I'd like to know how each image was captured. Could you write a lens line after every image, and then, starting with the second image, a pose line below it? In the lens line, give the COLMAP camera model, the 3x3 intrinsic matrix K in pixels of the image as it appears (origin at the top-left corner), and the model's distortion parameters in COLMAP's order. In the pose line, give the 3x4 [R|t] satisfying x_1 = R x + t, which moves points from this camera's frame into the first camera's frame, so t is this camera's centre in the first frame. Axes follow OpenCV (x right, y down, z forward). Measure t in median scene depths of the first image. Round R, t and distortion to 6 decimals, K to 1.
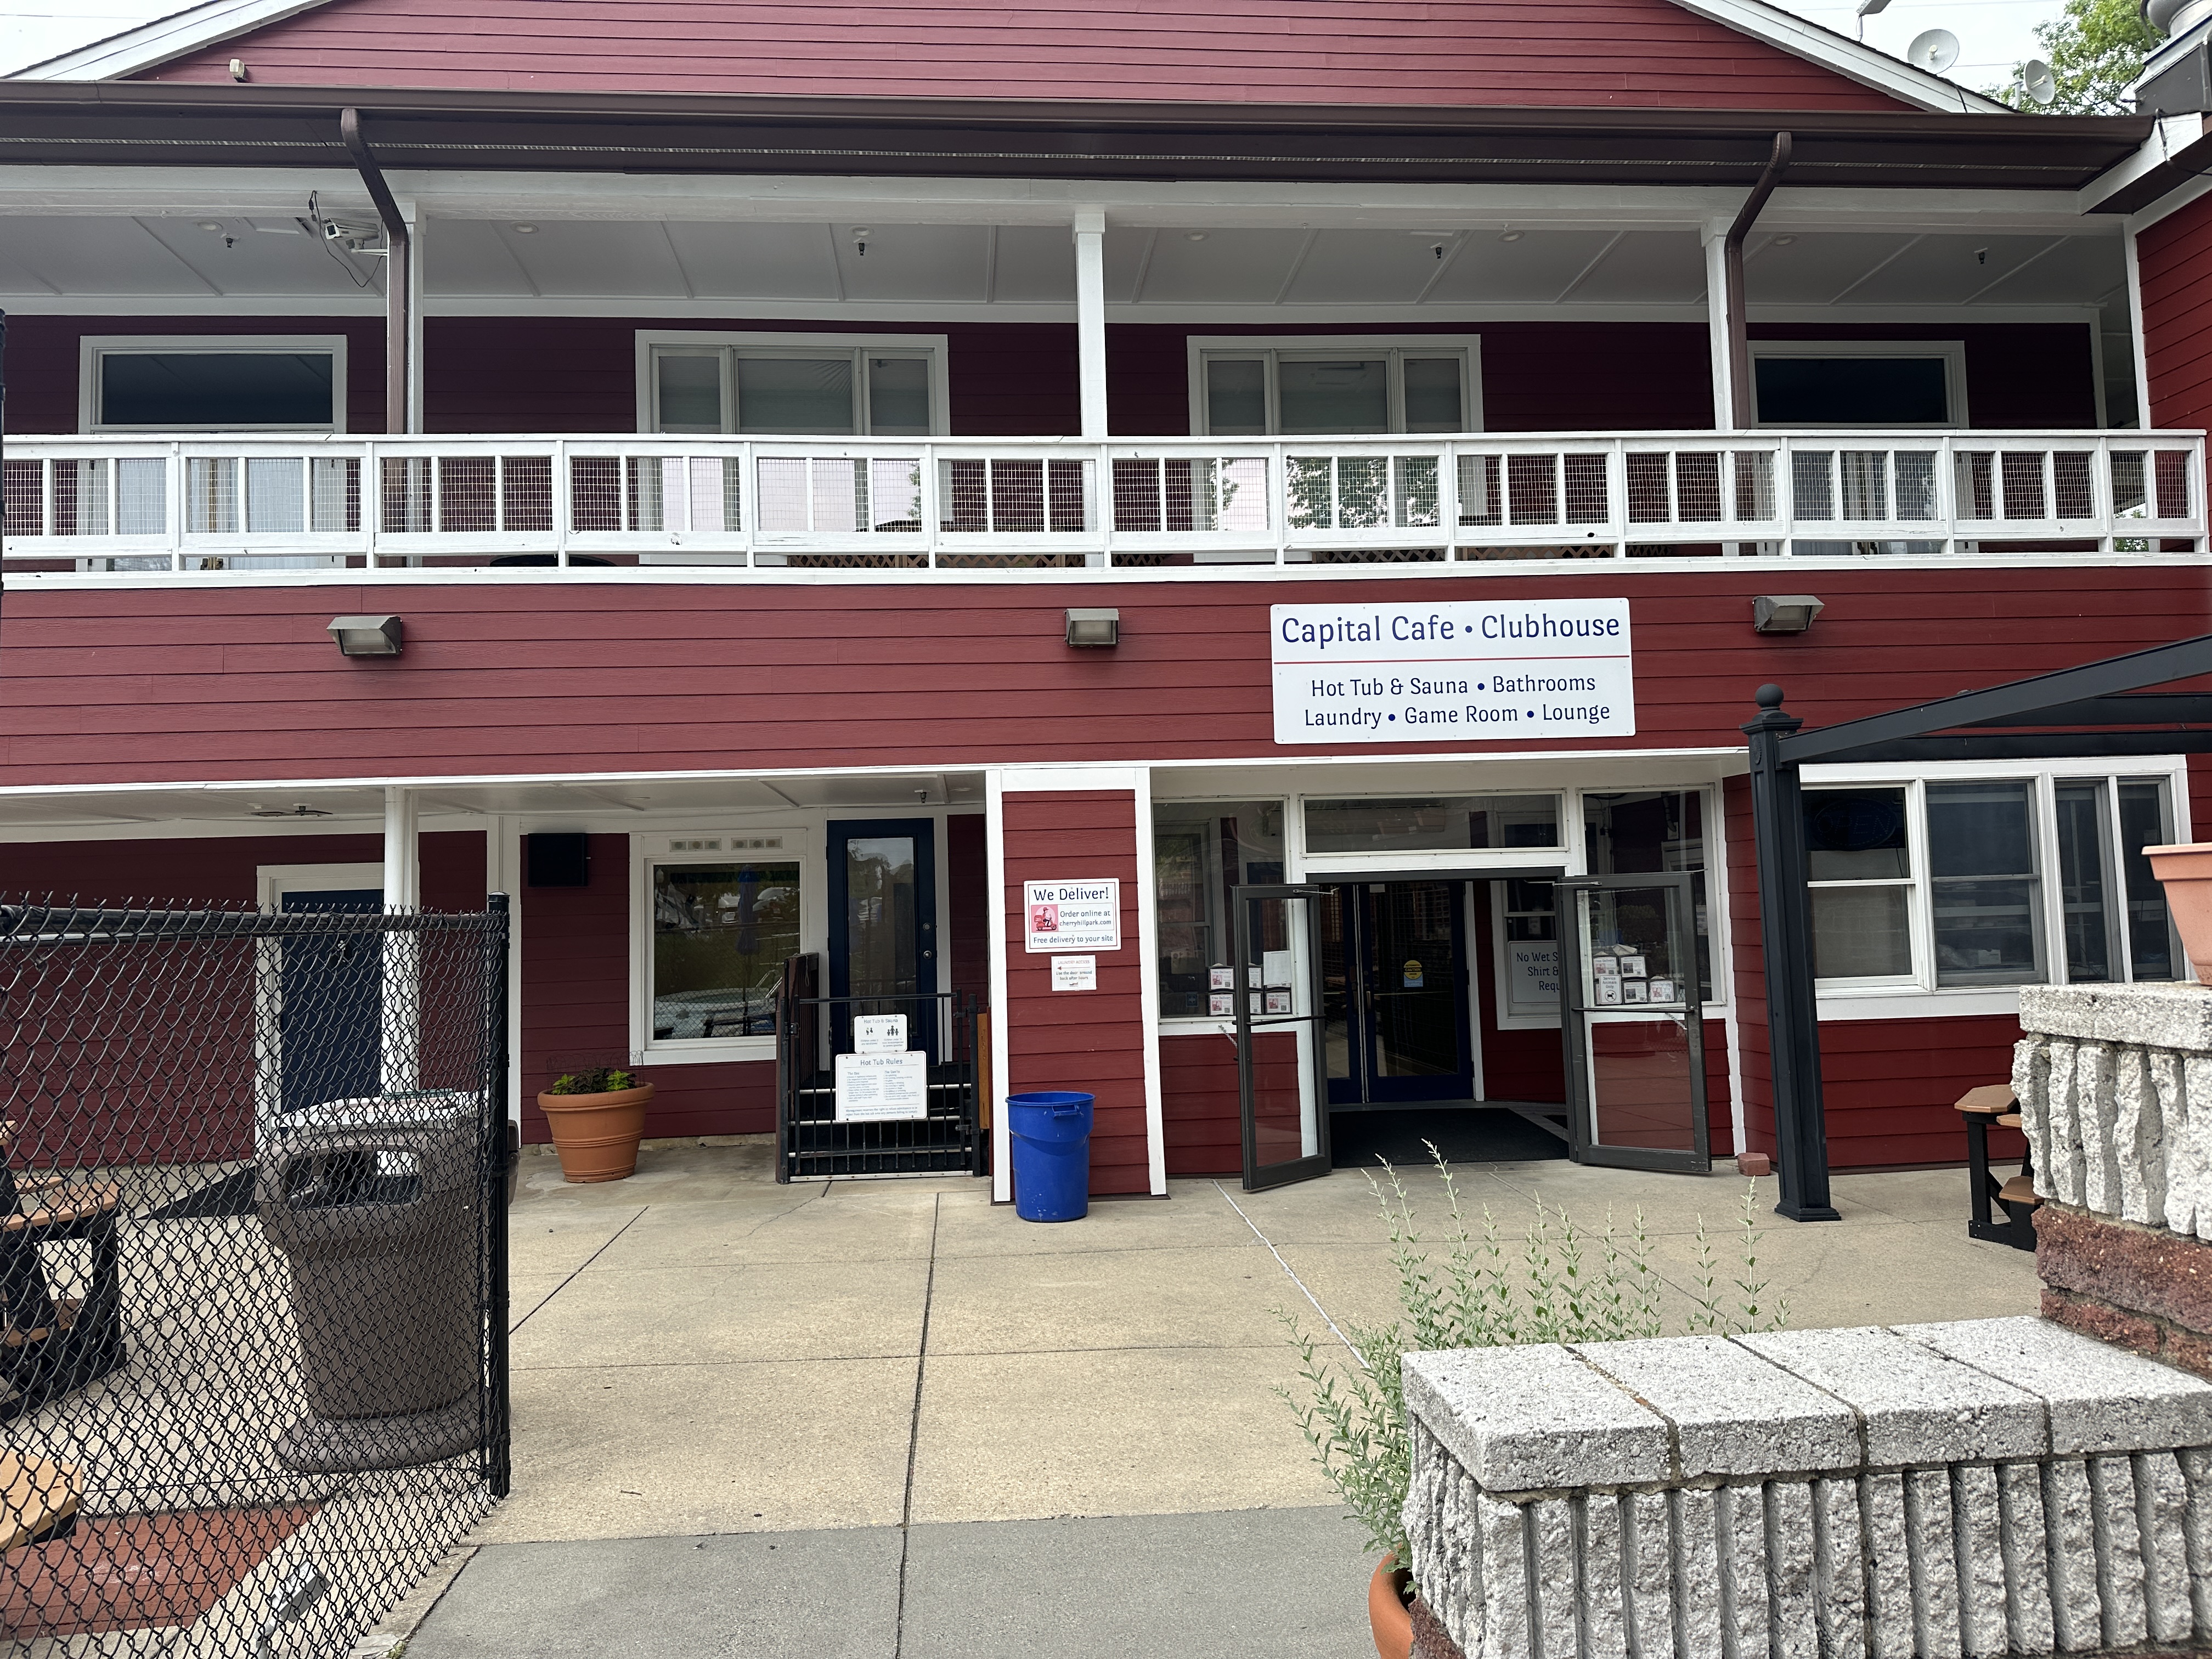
lens RADIAL K [[1566.3, 0, 1104.3], [0, 1566.3, 821.7], [0, 0, 1]] dist [-0.001175, -0.003724]
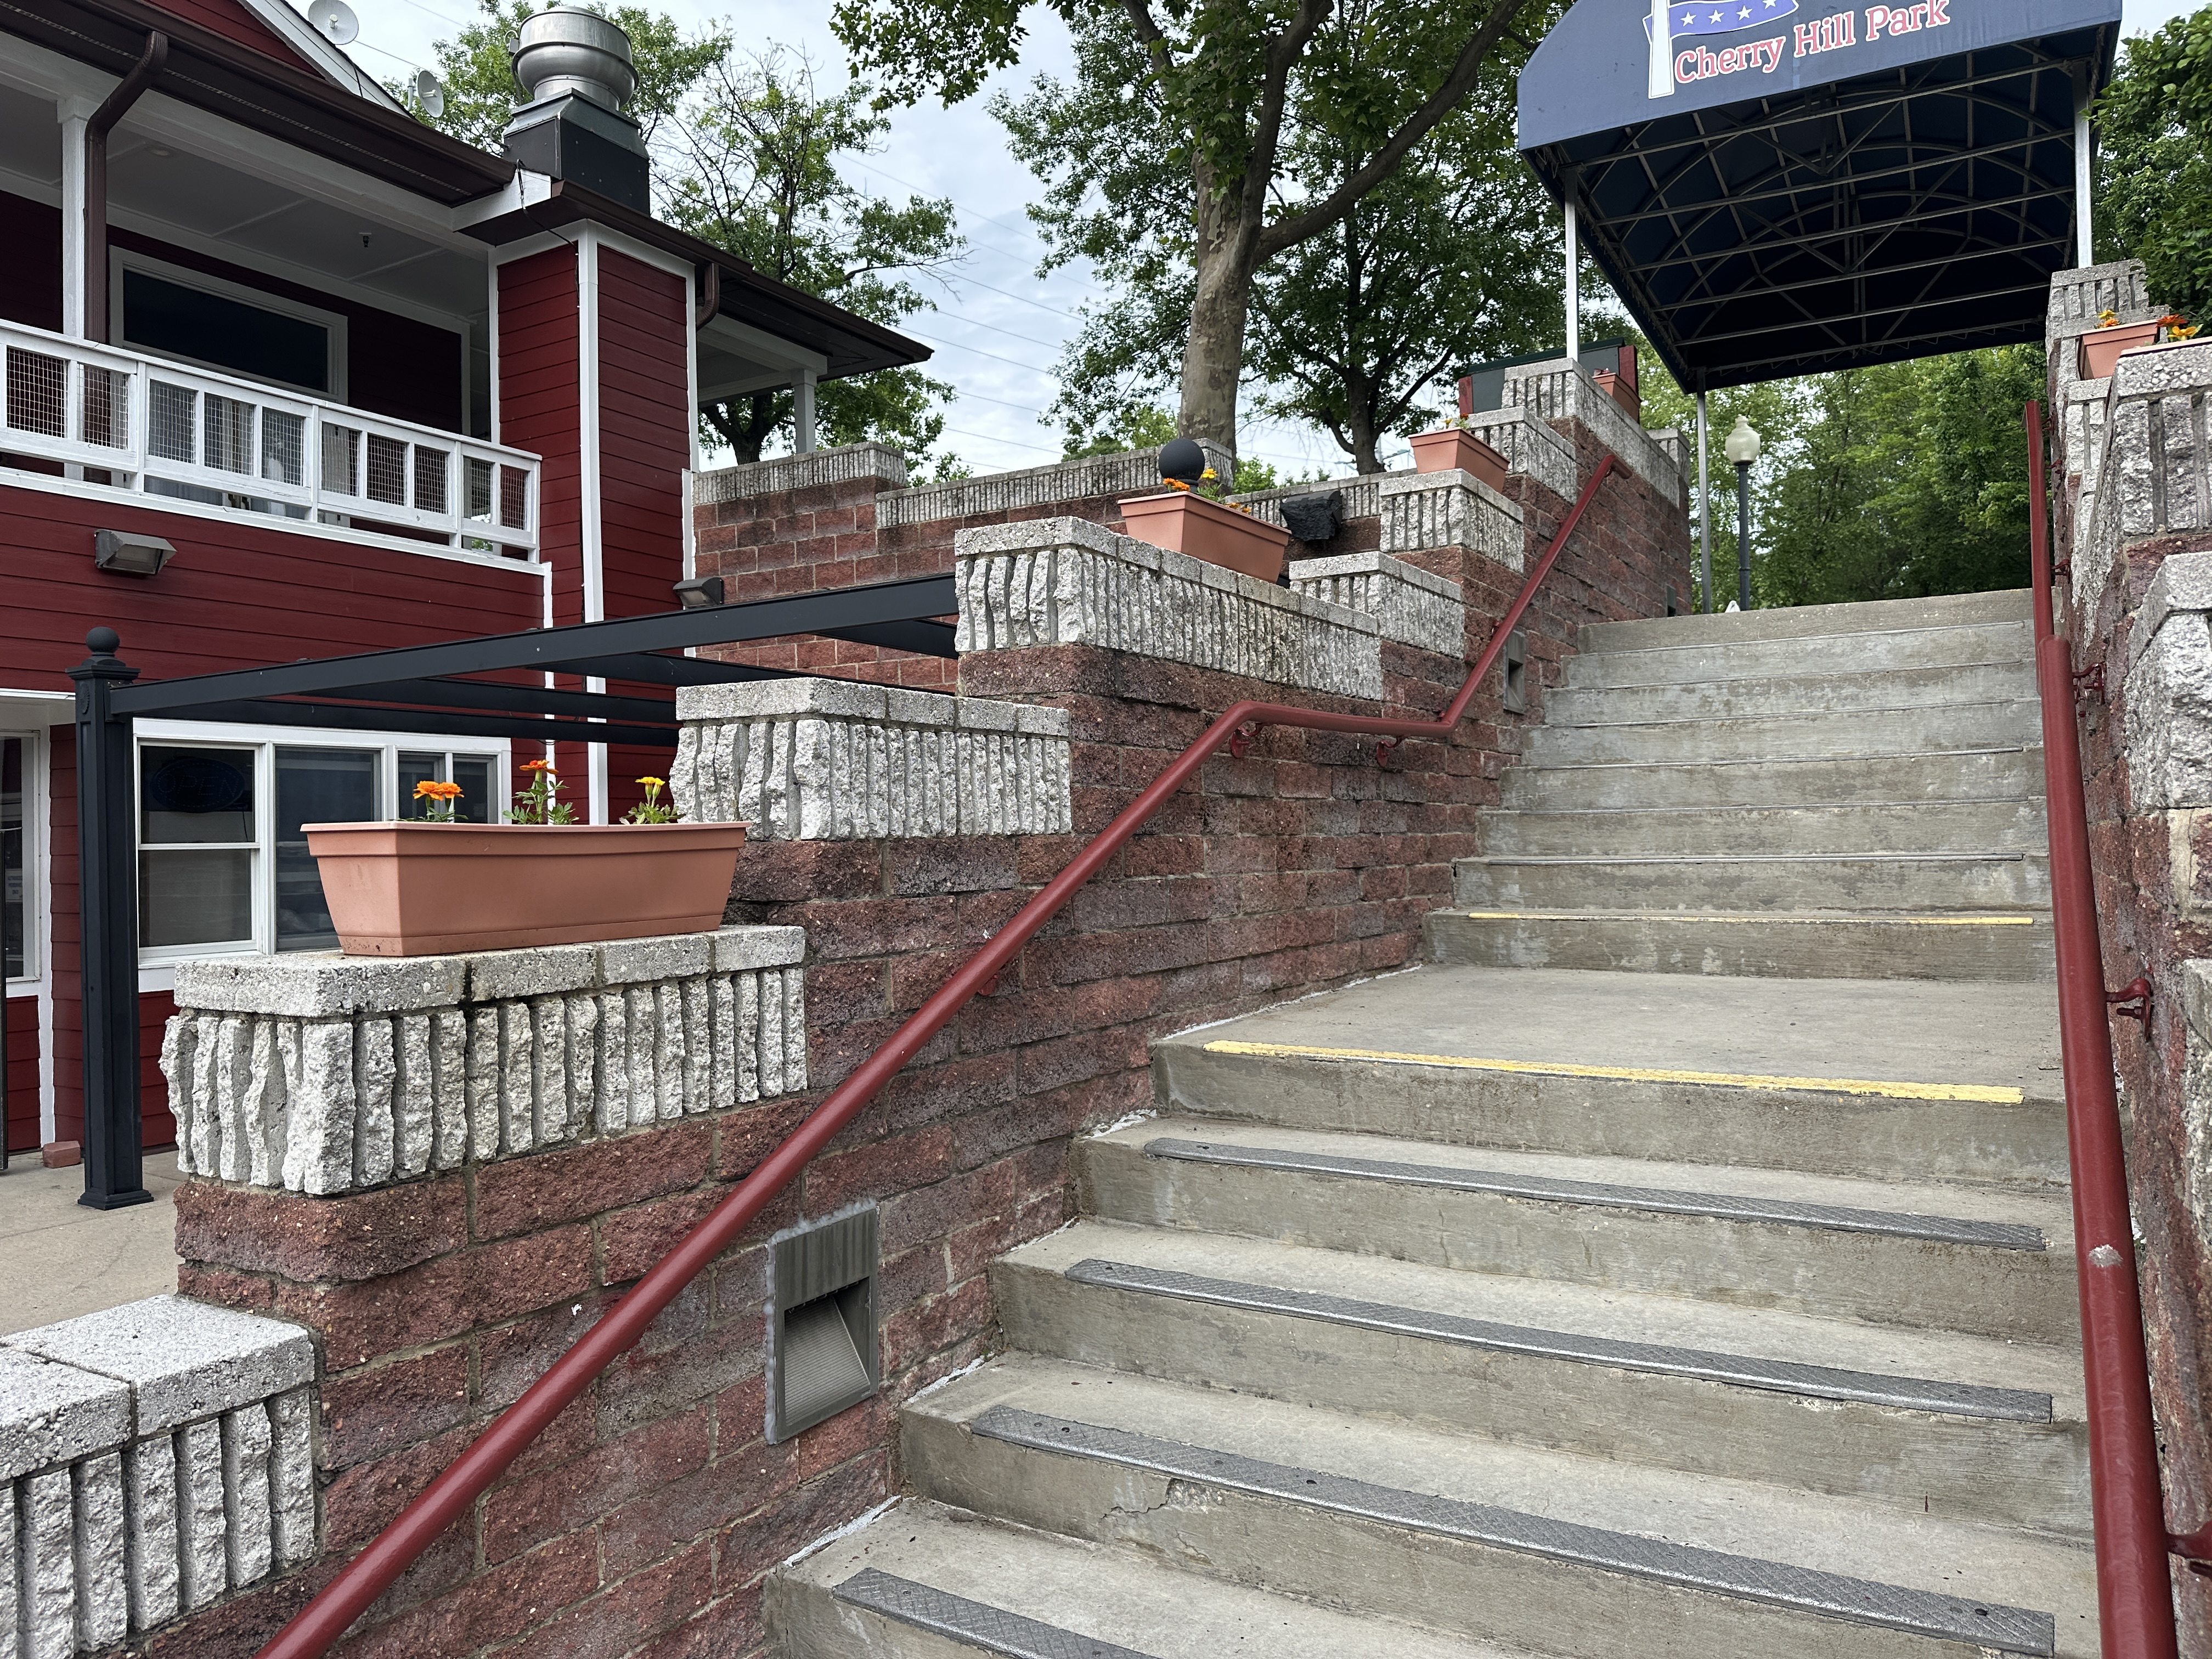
lens RADIAL K [[1566.3, 0, 1104.3], [0, 1566.3, 821.7], [0, 0, 1]] dist [-0.001175, -0.003724]
pose [[0.575699, 0.031731, 0.817046, 0.118623], [-0.050992, 0.998695, -0.002856, -0.010360], [-0.816070, -0.040018, 0.576566, -0.044995]]
